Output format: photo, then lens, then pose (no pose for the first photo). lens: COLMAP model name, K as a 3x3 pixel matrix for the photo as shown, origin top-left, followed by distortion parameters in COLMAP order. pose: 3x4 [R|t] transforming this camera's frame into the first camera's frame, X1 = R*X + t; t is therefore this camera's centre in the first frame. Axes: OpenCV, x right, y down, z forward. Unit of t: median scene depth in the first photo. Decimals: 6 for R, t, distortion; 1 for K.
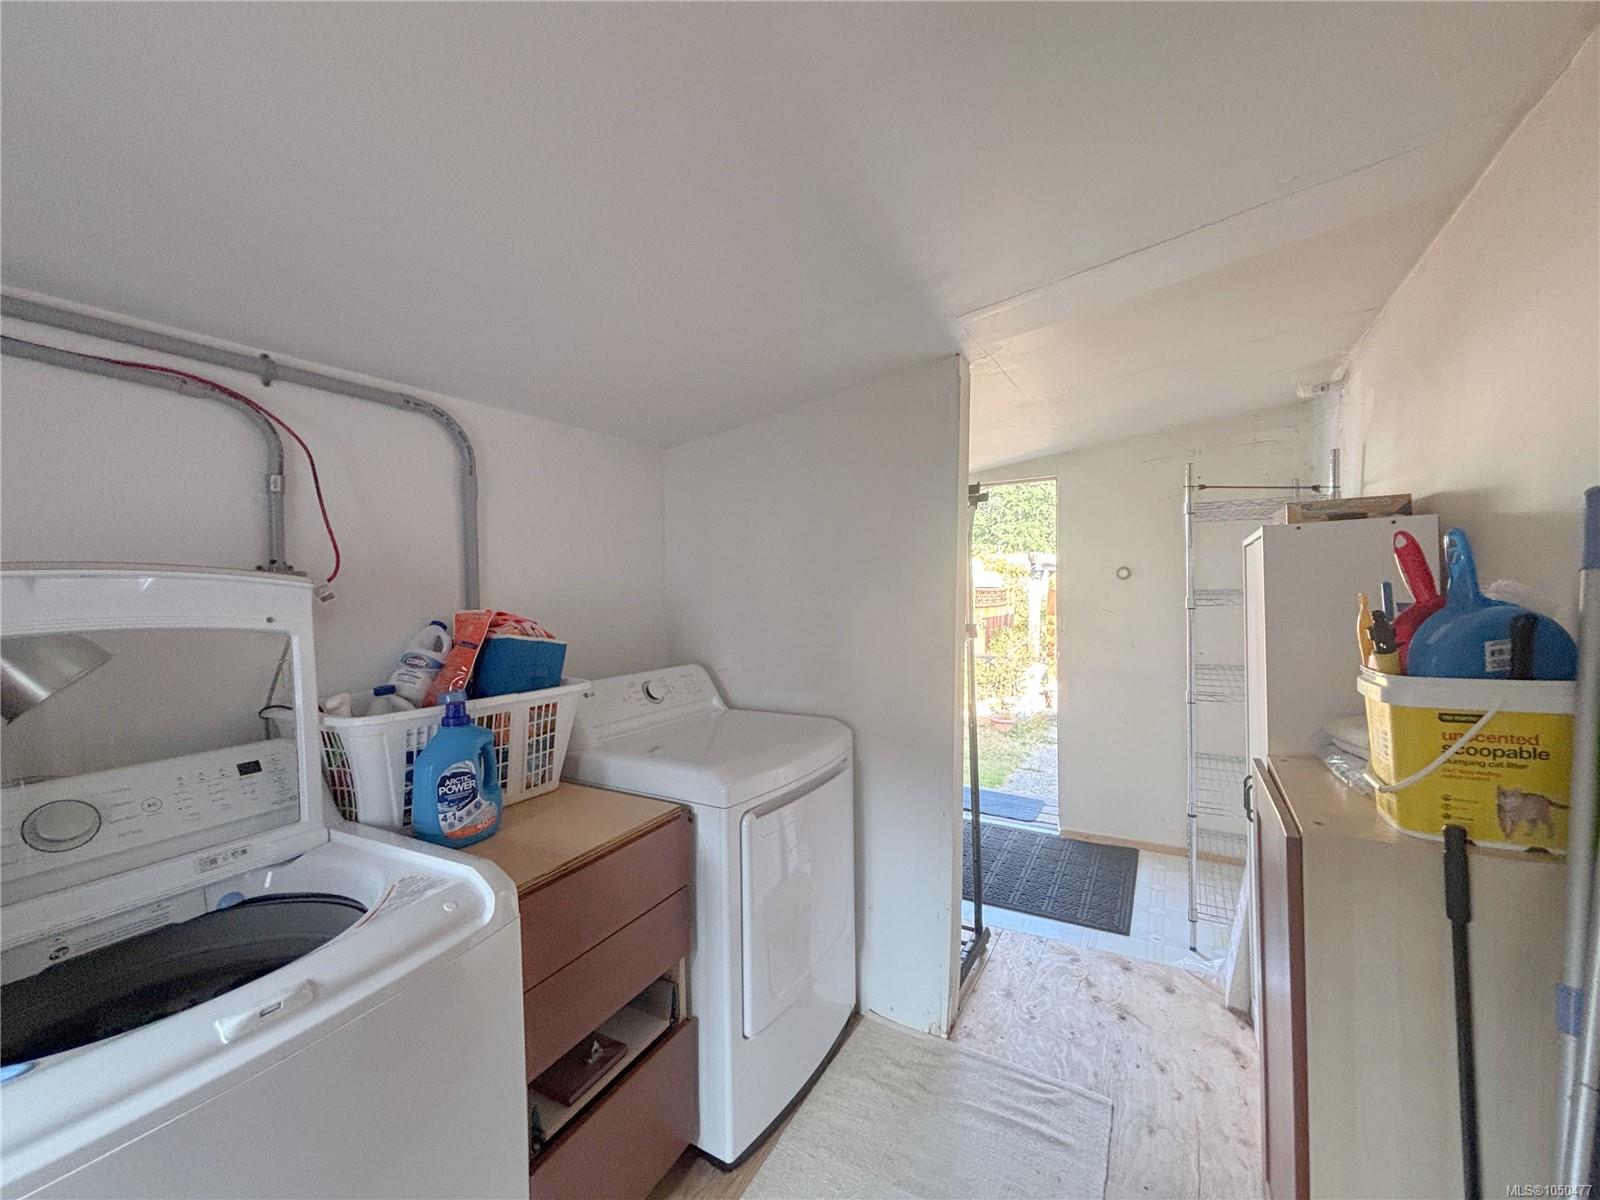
lens RADIAL K [[653.7, 0, 805.0], [0, 653.7, 605.4], [0, 0, 1]] dist [0.000314, 0.000011]
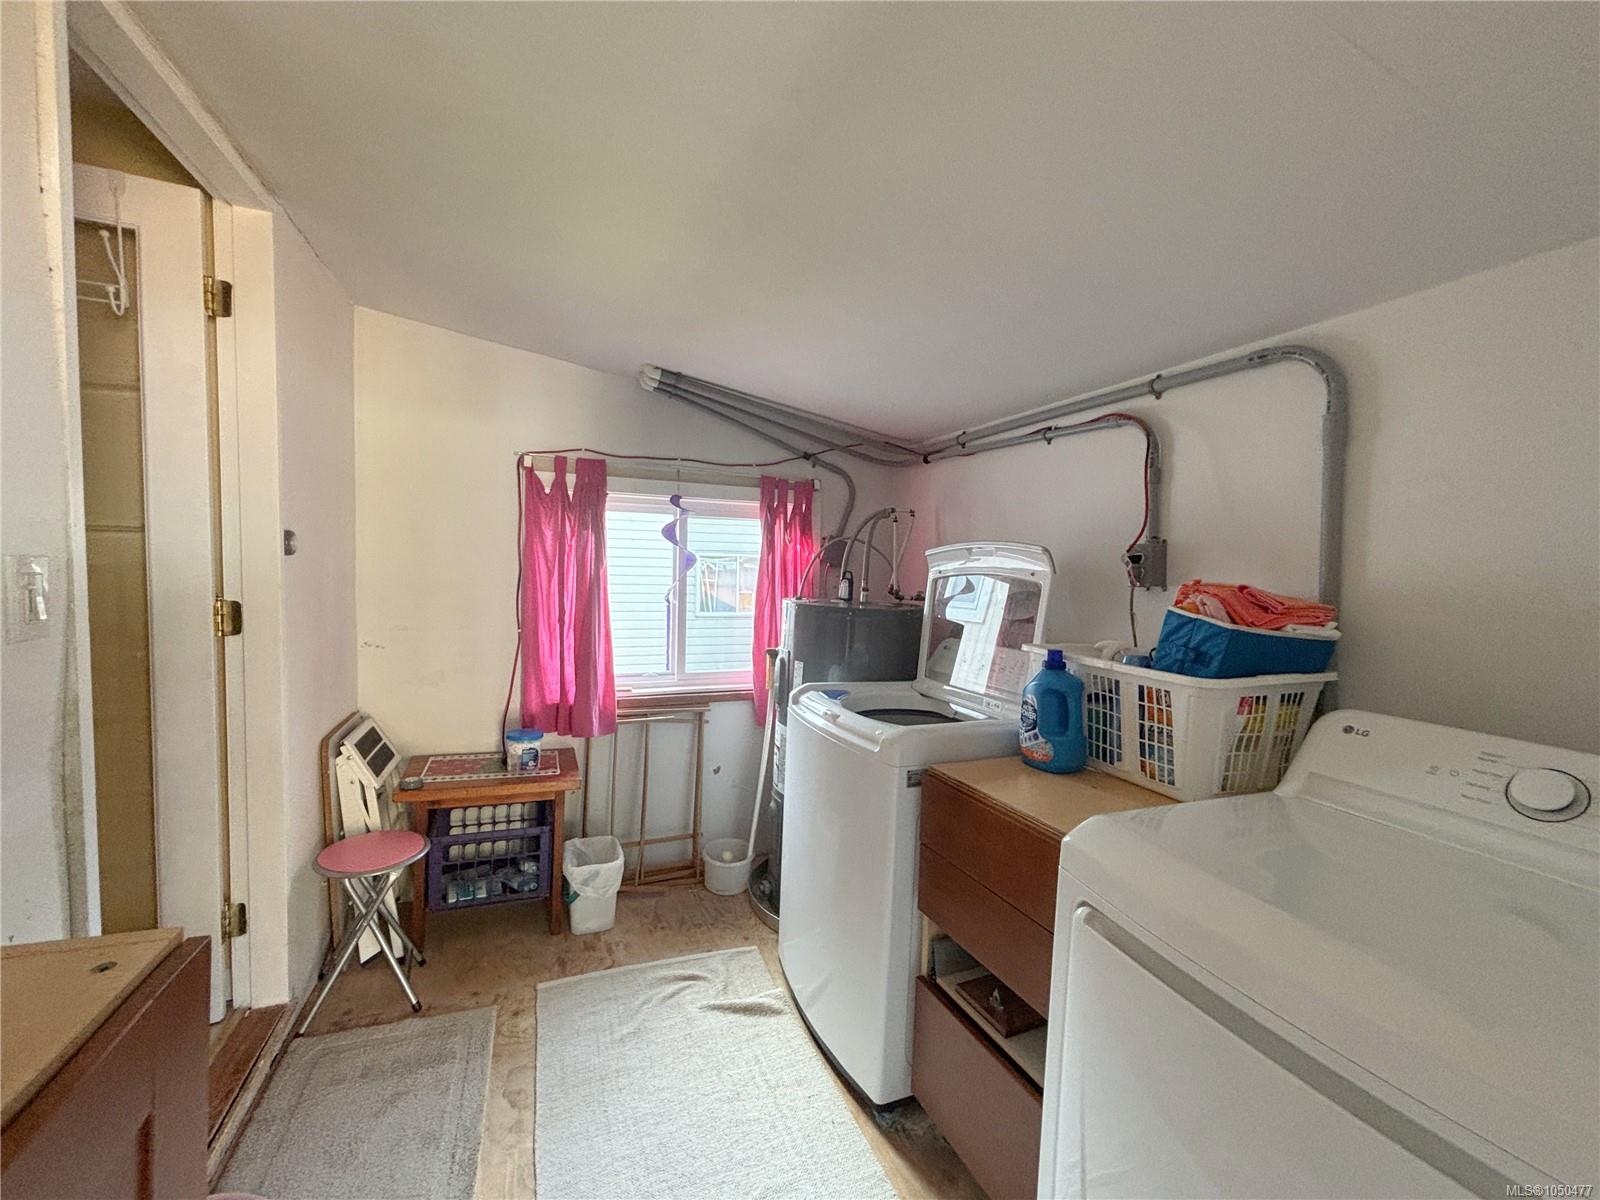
lens RADIAL K [[653.7, 0, 805.0], [0, 653.7, 605.4], [0, 0, 1]] dist [0.000314, 0.000011]
pose [[-0.644182, 0.039028, -0.763876, 0.641000], [-0.052319, 0.994110, 0.094912, -0.018968], [0.763081, 0.101106, -0.638346, 1.371071]]
